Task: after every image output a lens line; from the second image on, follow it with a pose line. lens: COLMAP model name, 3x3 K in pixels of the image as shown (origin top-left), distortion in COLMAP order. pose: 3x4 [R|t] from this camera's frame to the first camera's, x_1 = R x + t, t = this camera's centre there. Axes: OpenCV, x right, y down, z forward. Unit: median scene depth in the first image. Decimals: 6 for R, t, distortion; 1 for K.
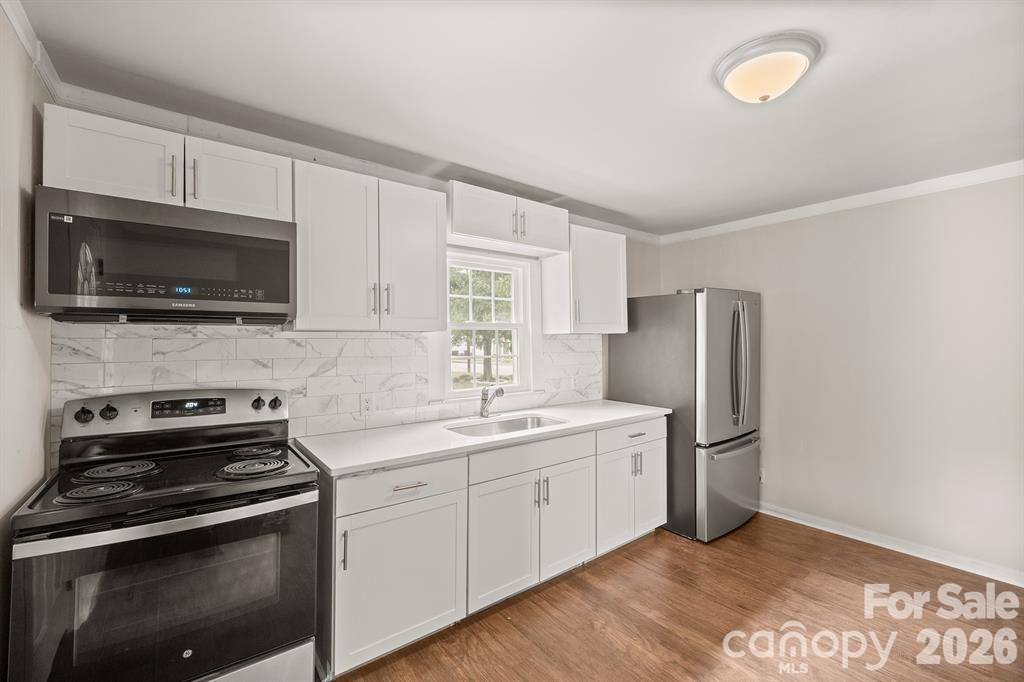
lens RADIAL K [[431.6, 0, 513.2], [0, 431.6, 334.6], [0, 0, 1]] dist [-0.007373, -0.000015]
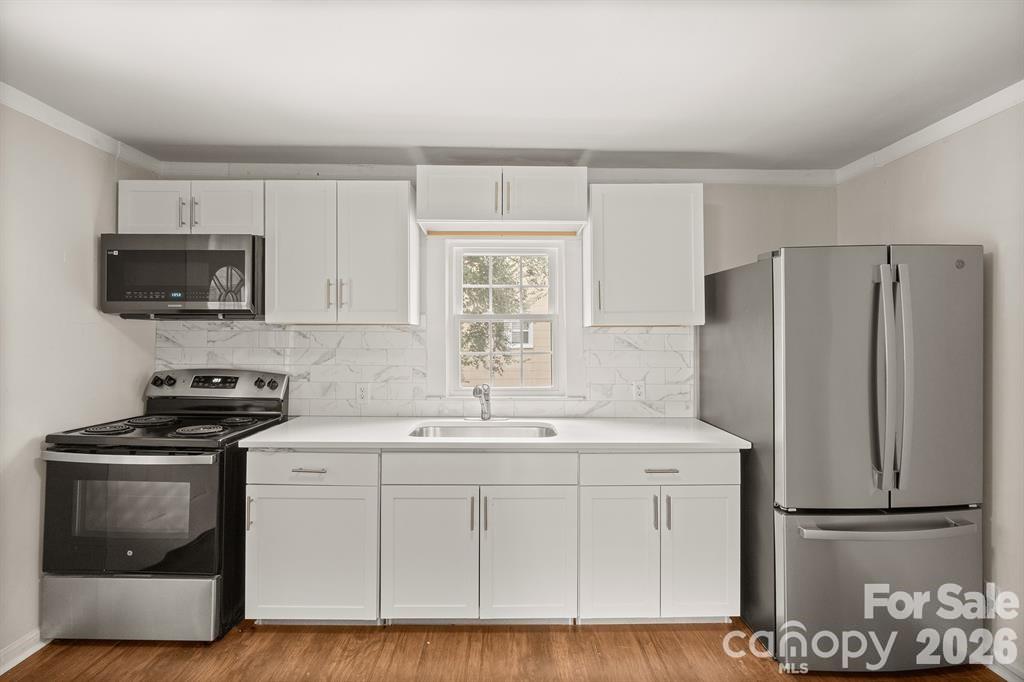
lens RADIAL K [[471.6, 0, 511.7], [0, 471.6, 333.3], [0, 0, 1]] dist [-0.000702, -0.000597]
pose [[0.795664, 0.001285, -0.605736, 0.718389], [0.001034, 0.999993, 0.003481, 0.011059], [0.605737, -0.003396, 0.795658, 0.324097]]
